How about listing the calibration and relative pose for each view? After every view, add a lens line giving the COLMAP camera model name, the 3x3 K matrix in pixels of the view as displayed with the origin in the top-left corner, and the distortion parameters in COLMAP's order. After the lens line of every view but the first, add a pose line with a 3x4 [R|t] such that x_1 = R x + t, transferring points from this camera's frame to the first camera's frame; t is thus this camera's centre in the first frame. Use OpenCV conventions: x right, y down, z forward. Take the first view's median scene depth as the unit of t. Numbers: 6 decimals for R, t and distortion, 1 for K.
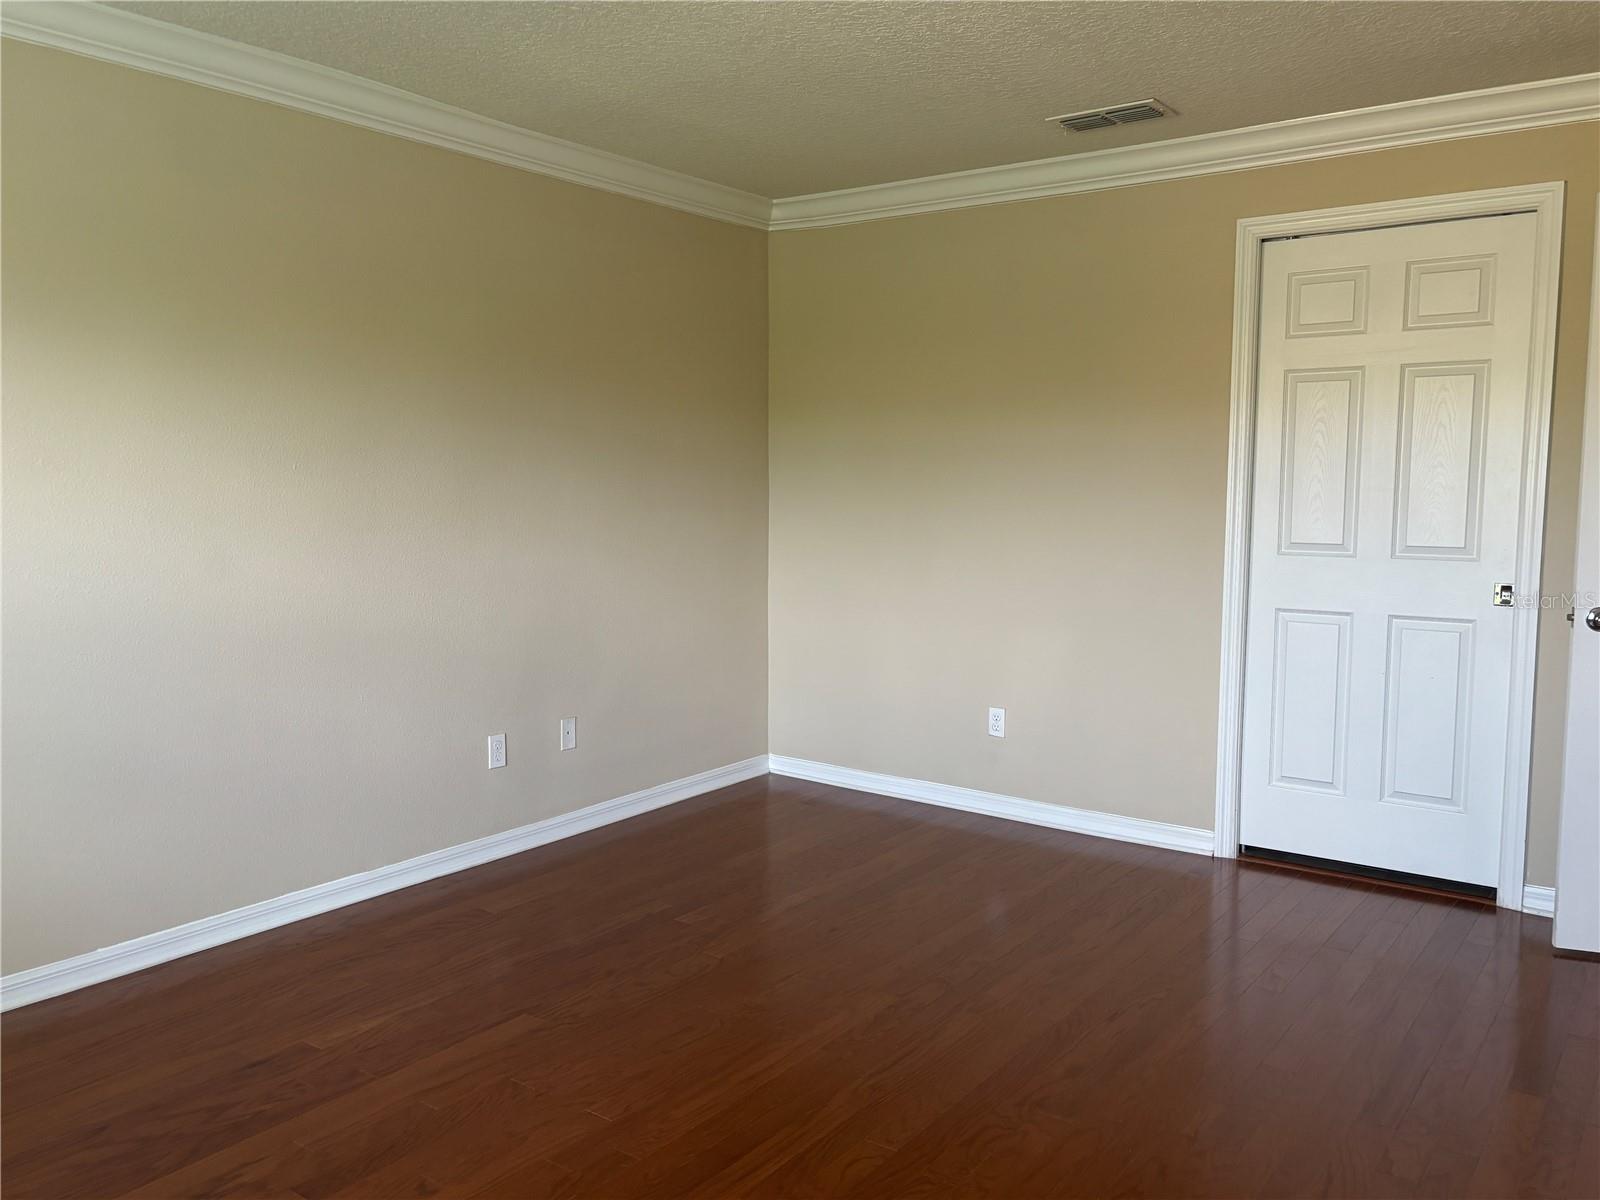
lens RADIAL K [[1268.1, 0, 794.0], [0, 1268.1, 599.4], [0, 0, 1]] dist [0.050839, -0.051283]
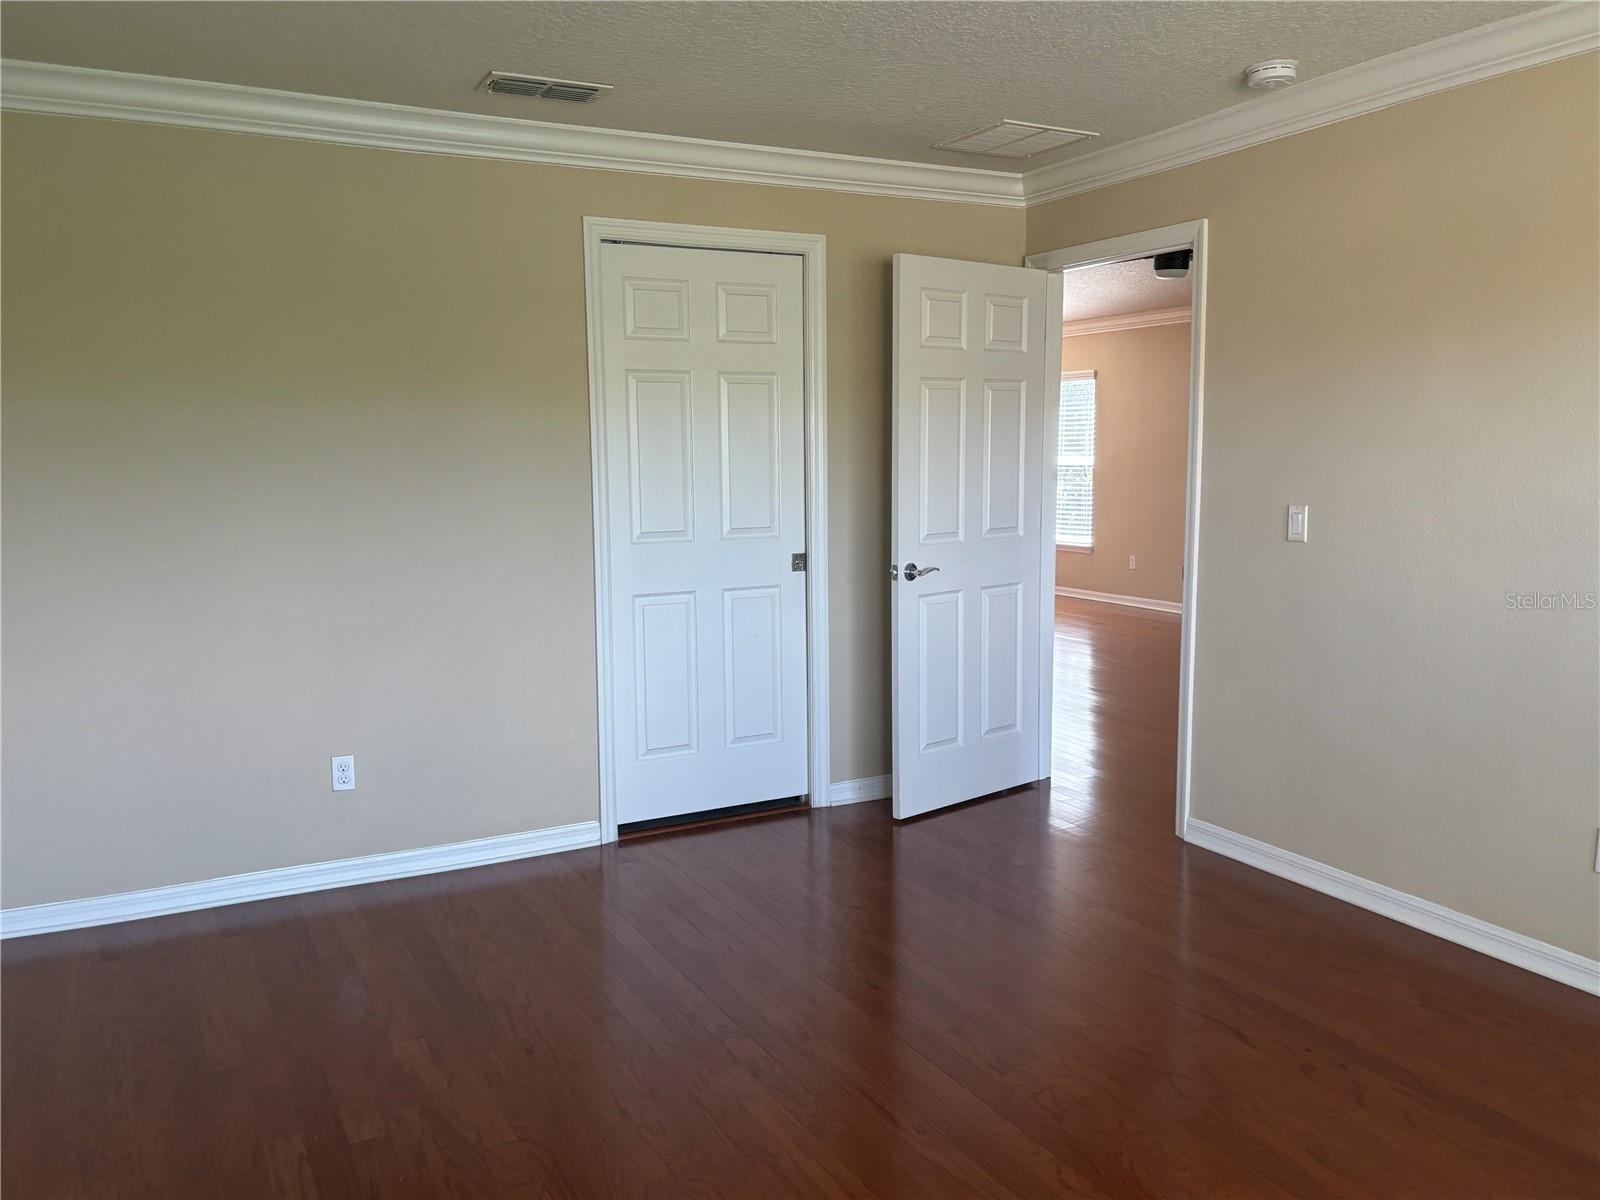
lens RADIAL K [[1268.1, 0, 797.5], [0, 1268.1, 597.6], [0, 0, 1]] dist [0.050839, -0.051283]
pose [[0.447919, -0.118506, 0.886186, -0.497035], [0.100127, 0.991591, 0.081993, -0.063982], [-0.888450, 0.052005, 0.456018, 0.402849]]
